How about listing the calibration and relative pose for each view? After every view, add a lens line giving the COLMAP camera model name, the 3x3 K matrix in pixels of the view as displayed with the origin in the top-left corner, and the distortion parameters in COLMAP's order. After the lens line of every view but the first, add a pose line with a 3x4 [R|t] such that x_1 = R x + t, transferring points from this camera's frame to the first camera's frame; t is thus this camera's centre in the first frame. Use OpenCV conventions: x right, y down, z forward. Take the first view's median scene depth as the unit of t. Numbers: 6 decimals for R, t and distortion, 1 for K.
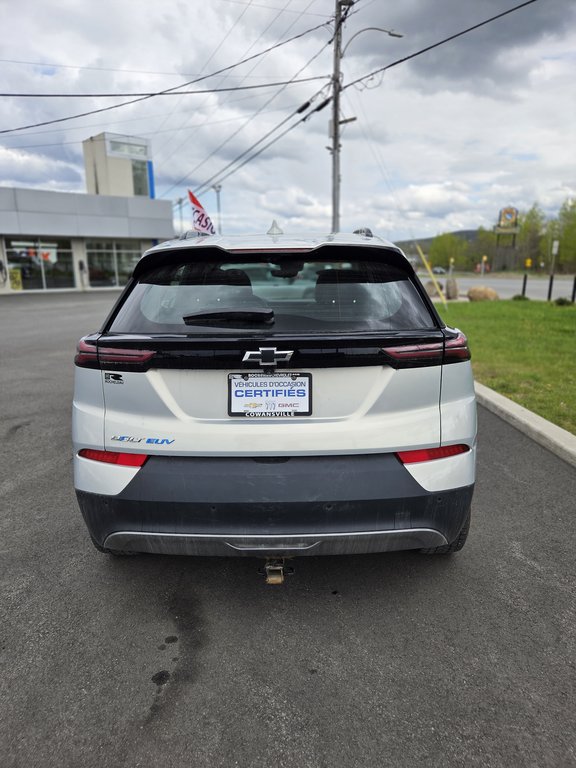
lens RADIAL K [[505.9, 0, 290.7], [0, 505.9, 382.5], [0, 0, 1]] dist [0.061454, -0.041171]
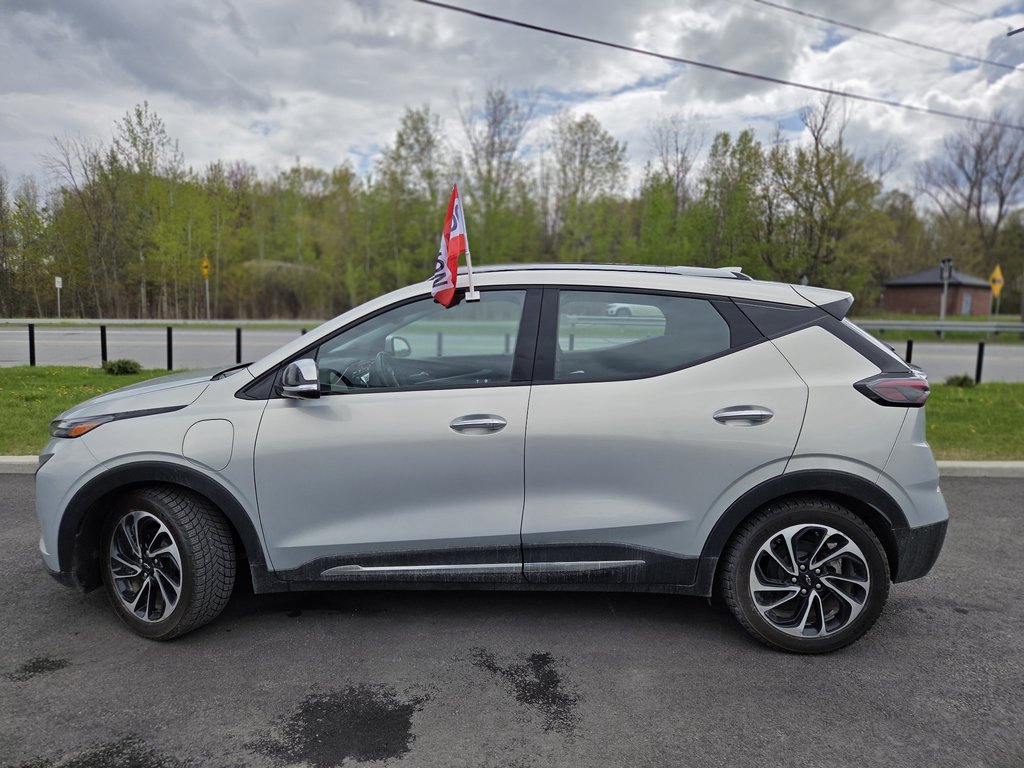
lens RADIAL K [[674.6, 0, 512.6], [0, 674.6, 369.1], [0, 0, 1]] dist [0.061454, -0.041171]
pose [[0.021548, -0.084417, 0.996197, -1.714377], [0.209596, 0.974667, 0.078059, -0.368759], [-0.977551, 0.207117, 0.038696, 1.648197]]
